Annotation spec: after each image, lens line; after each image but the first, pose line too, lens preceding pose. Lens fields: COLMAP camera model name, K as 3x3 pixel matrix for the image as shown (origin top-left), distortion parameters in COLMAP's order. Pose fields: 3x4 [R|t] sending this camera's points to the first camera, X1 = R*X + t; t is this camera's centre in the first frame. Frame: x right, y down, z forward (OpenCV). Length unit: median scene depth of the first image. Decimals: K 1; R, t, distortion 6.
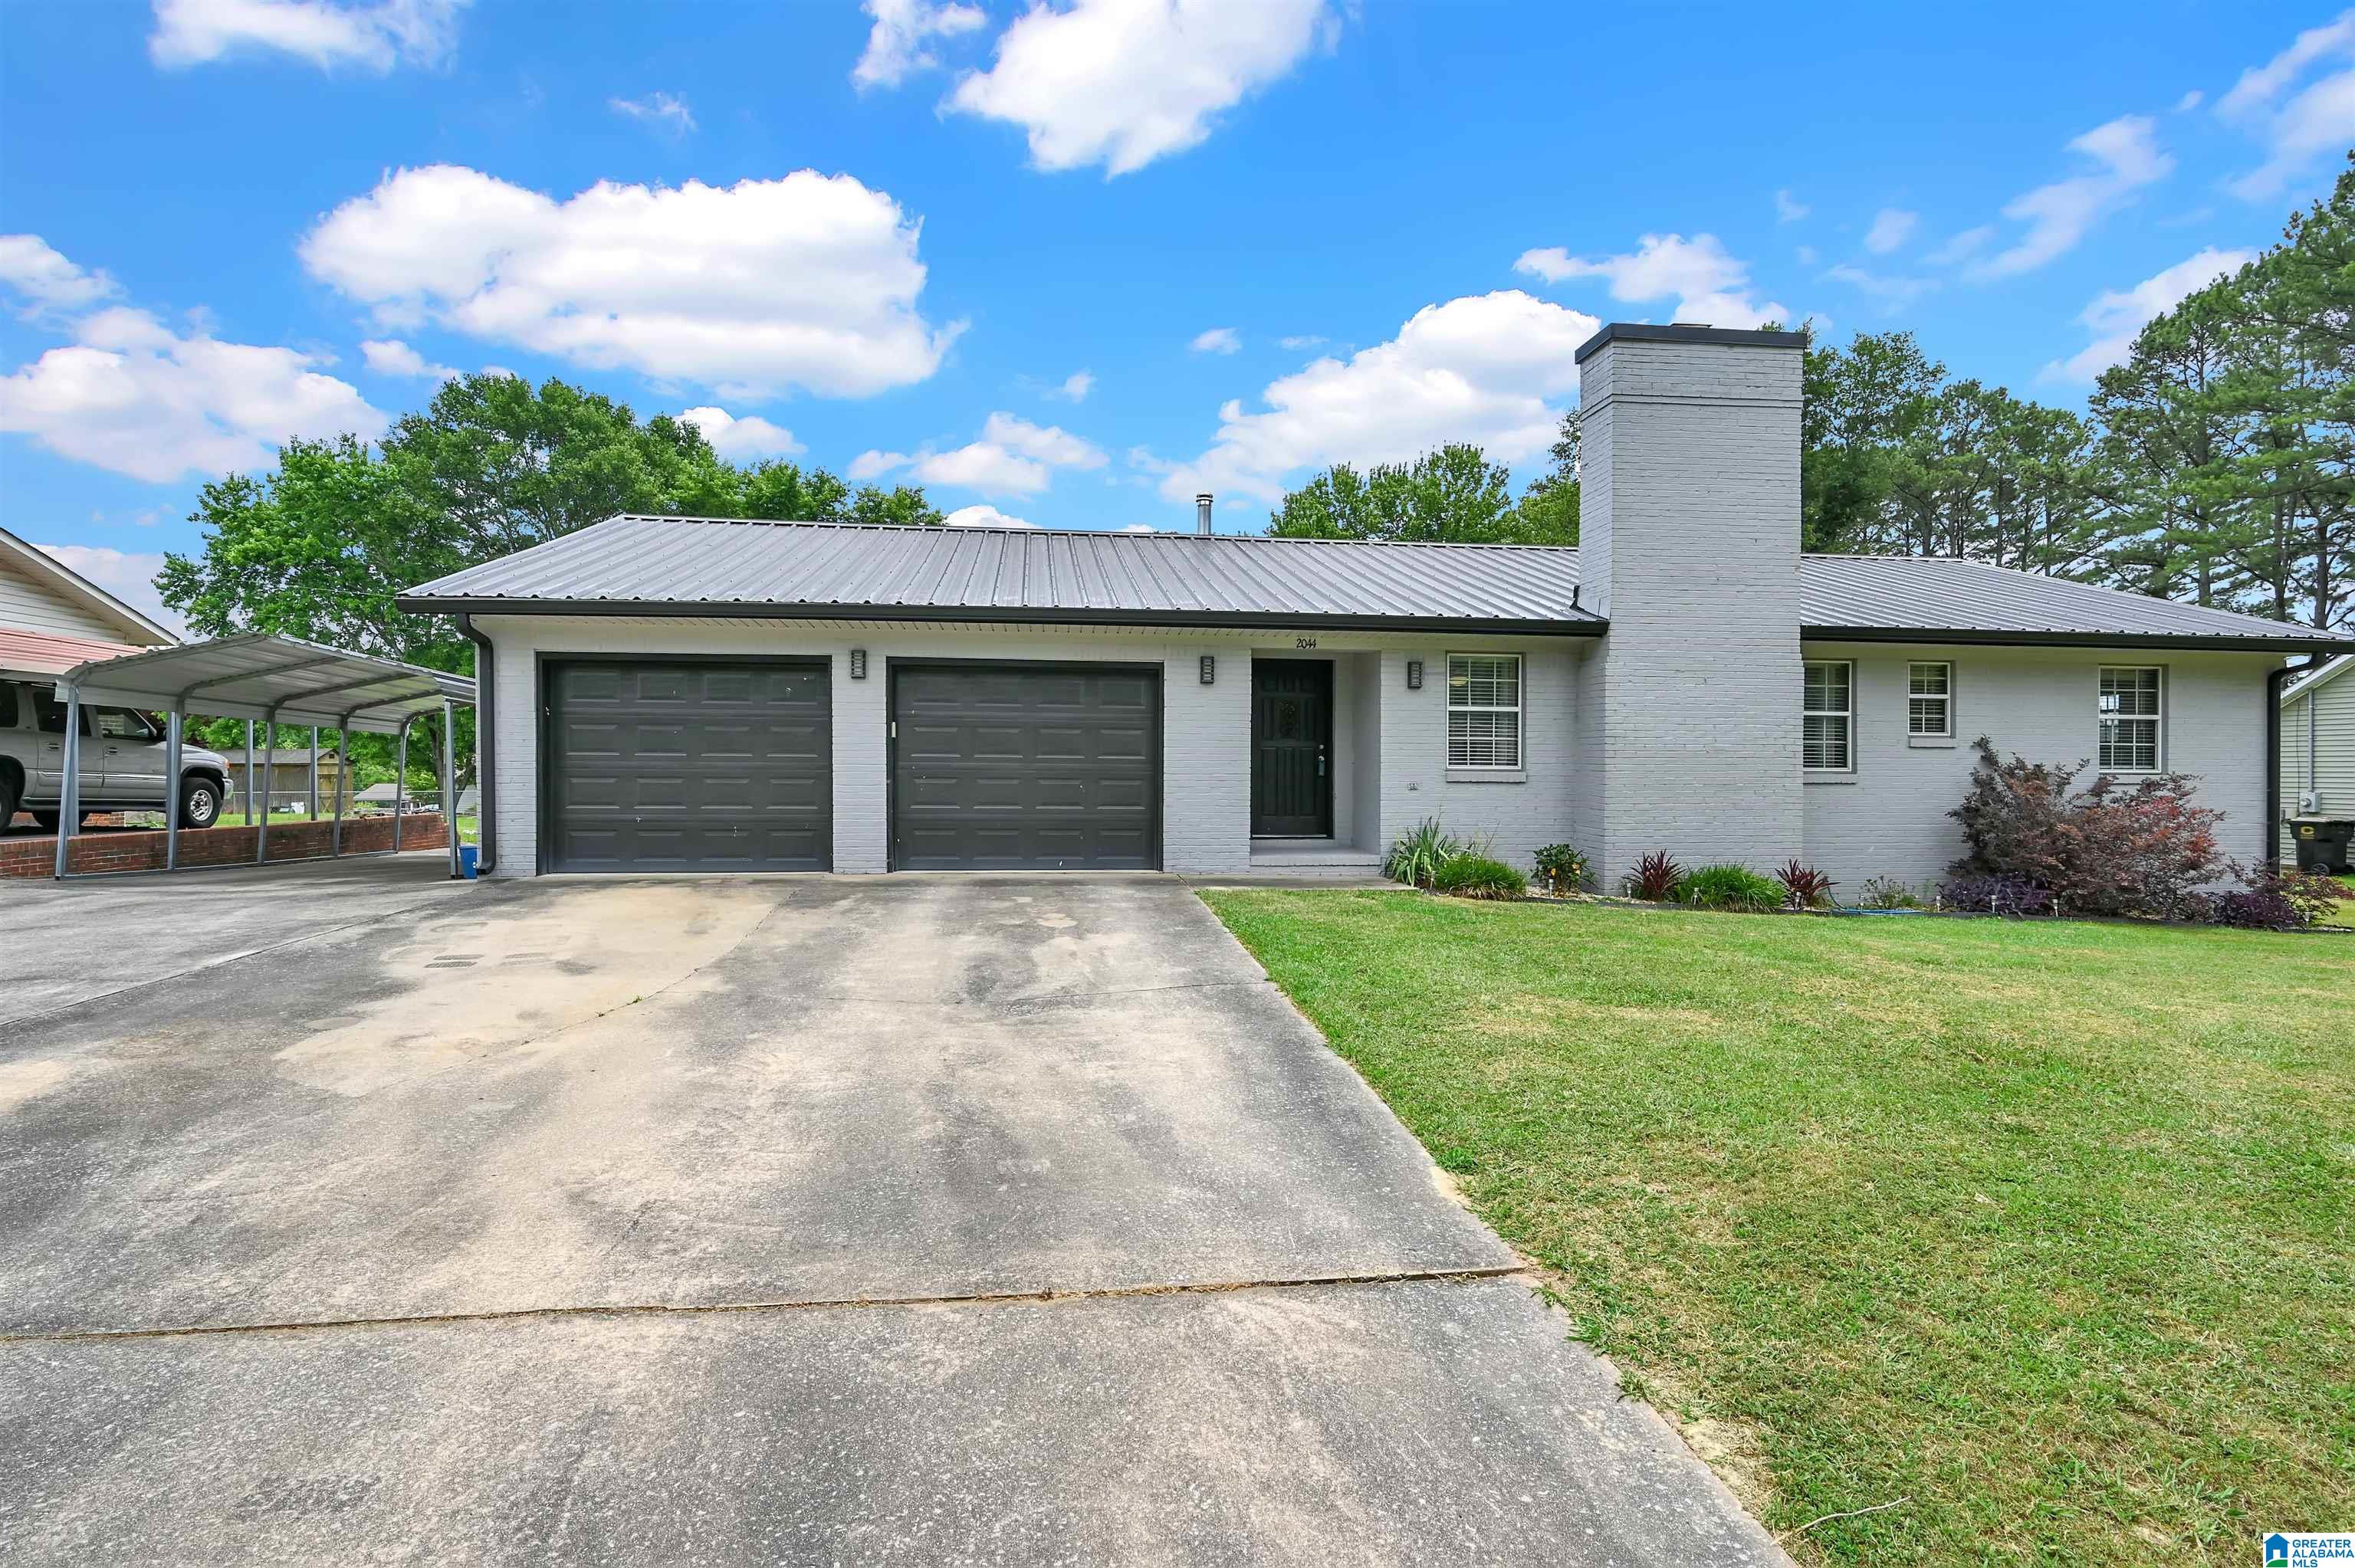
lens RADIAL K [[1106.1, 0, 1177.5], [0, 1106.1, 784.0], [0, 0, 1]] dist [-0.009026, -0.000032]
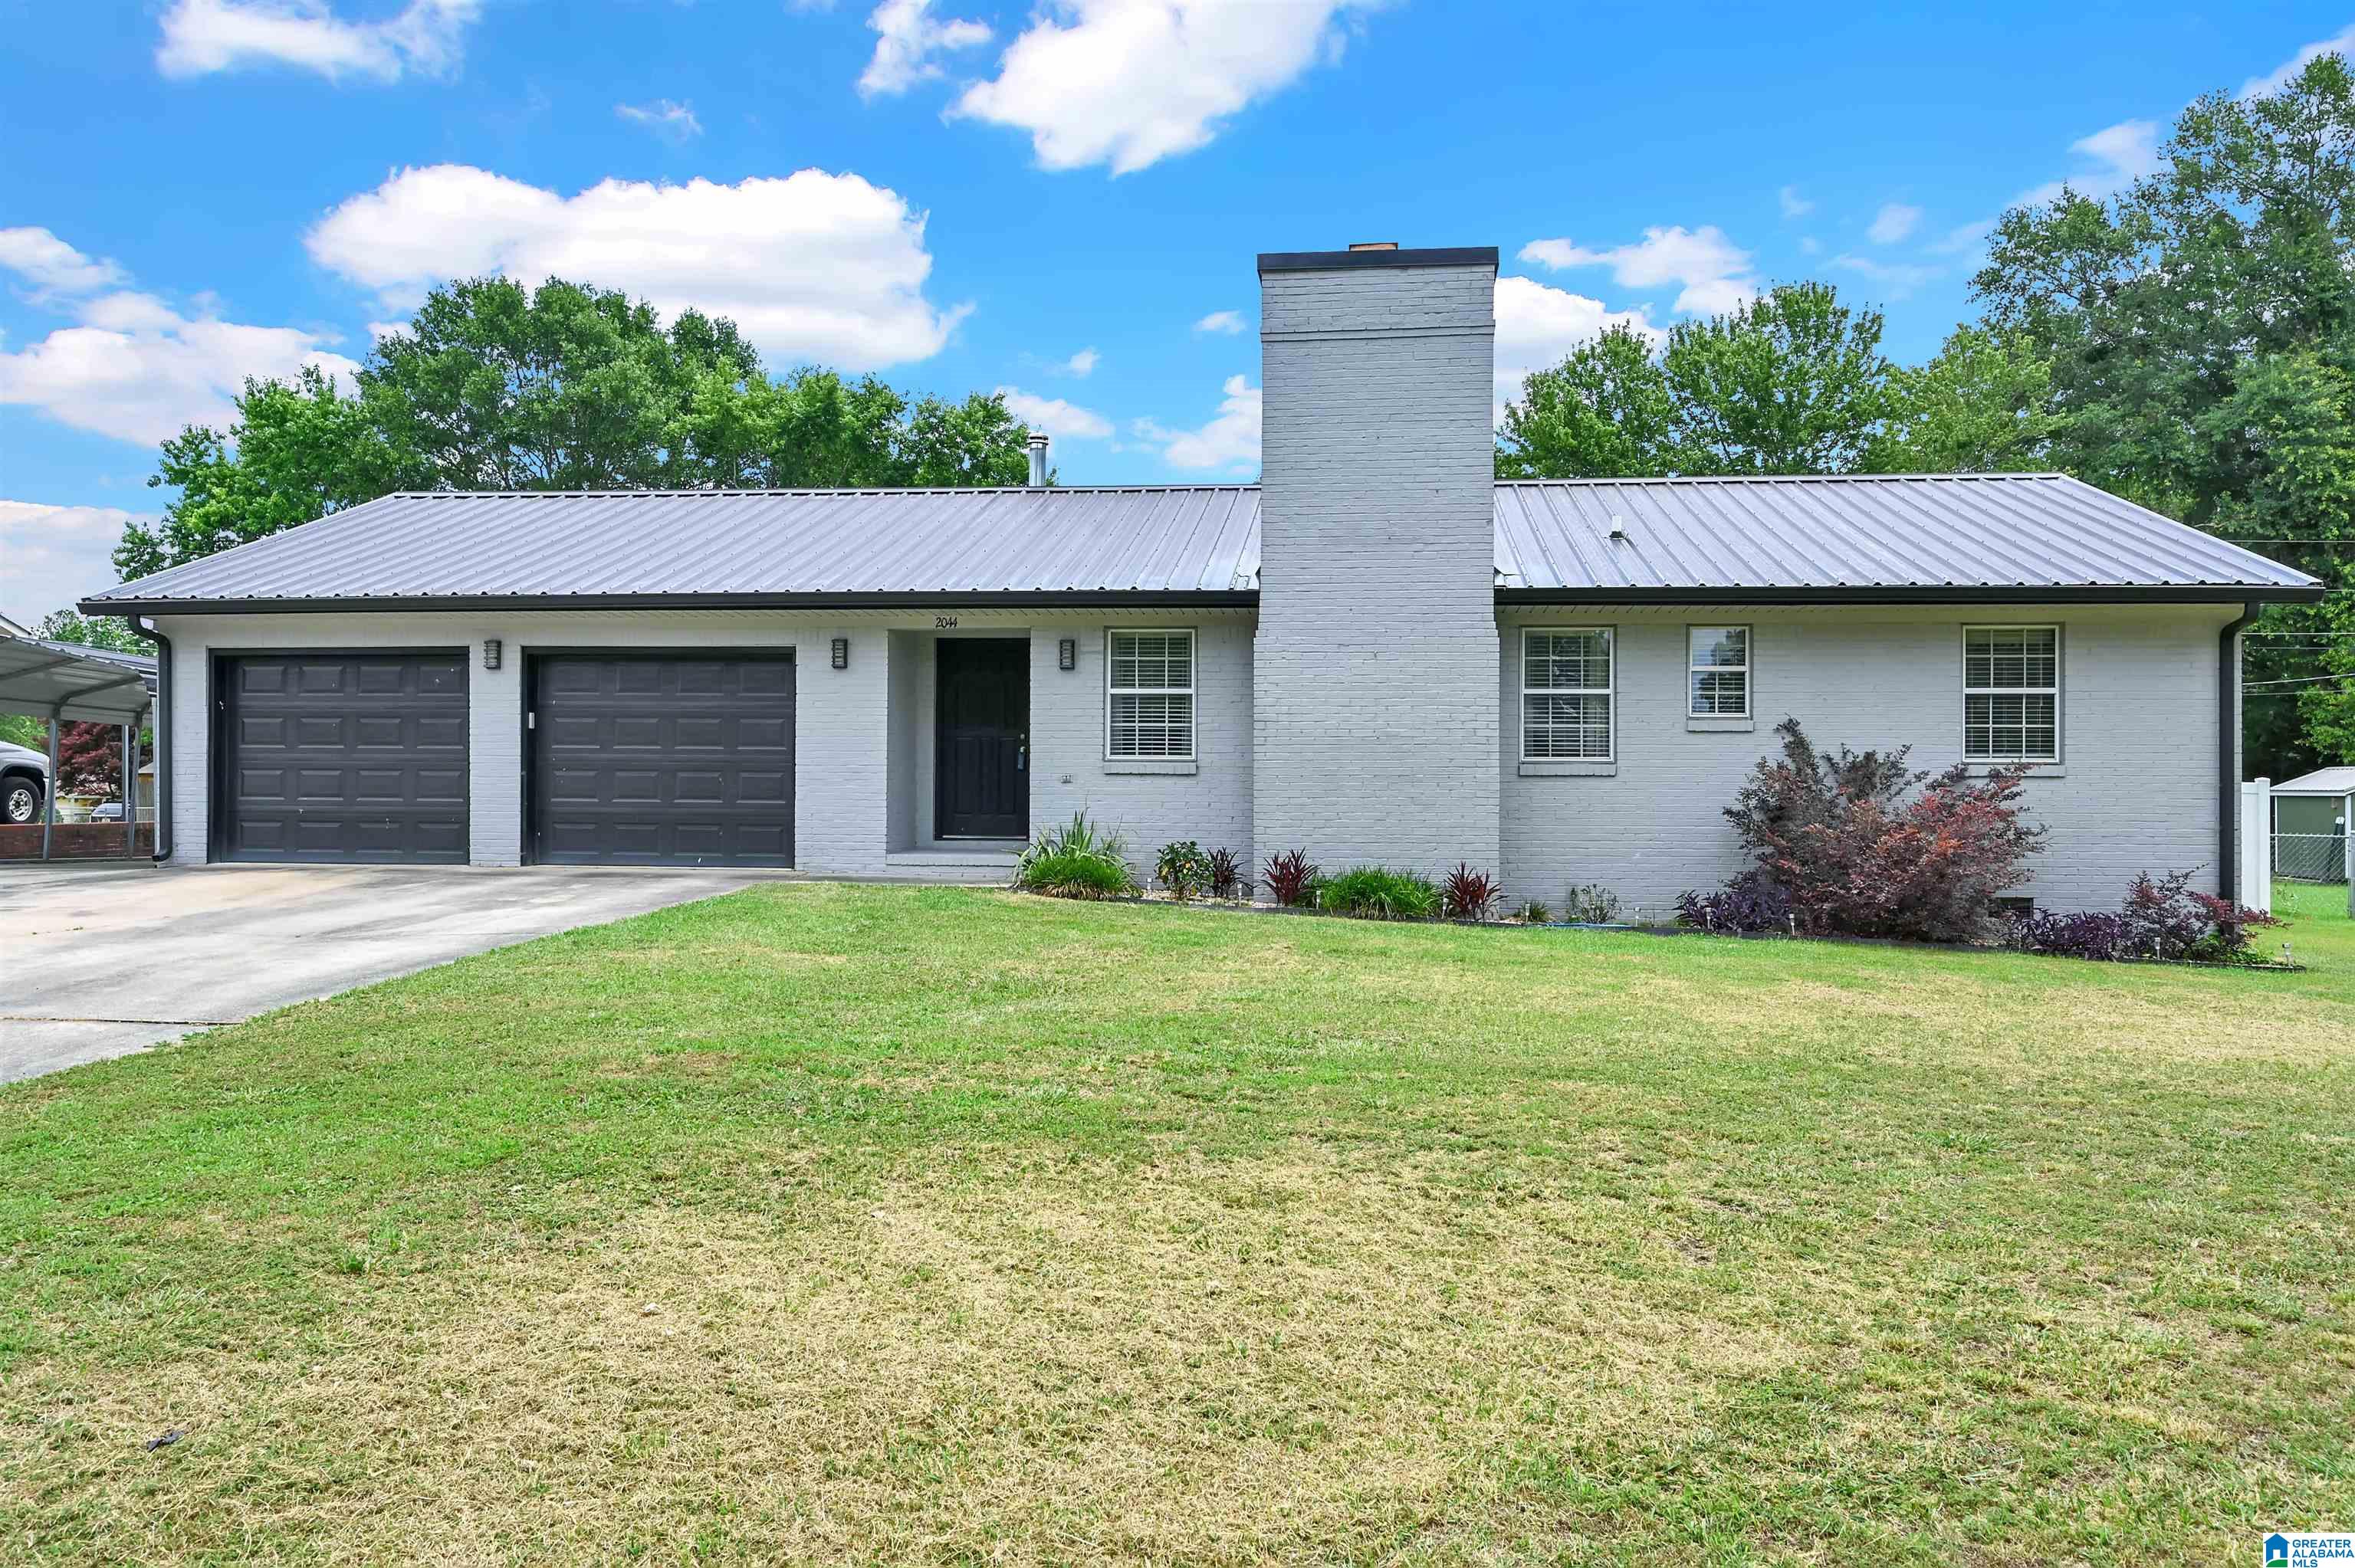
lens RADIAL K [[1727.5, 0, 1177.5], [0, 1727.5, 784.0], [0, 0, 1]] dist [0.004386, -0.056561]
pose [[0.973745, -0.000484, -0.227643, 0.587885], [-0.003327, 0.999861, -0.016358, 0.027352], [0.227619, 0.016686, 0.973607, -0.324325]]
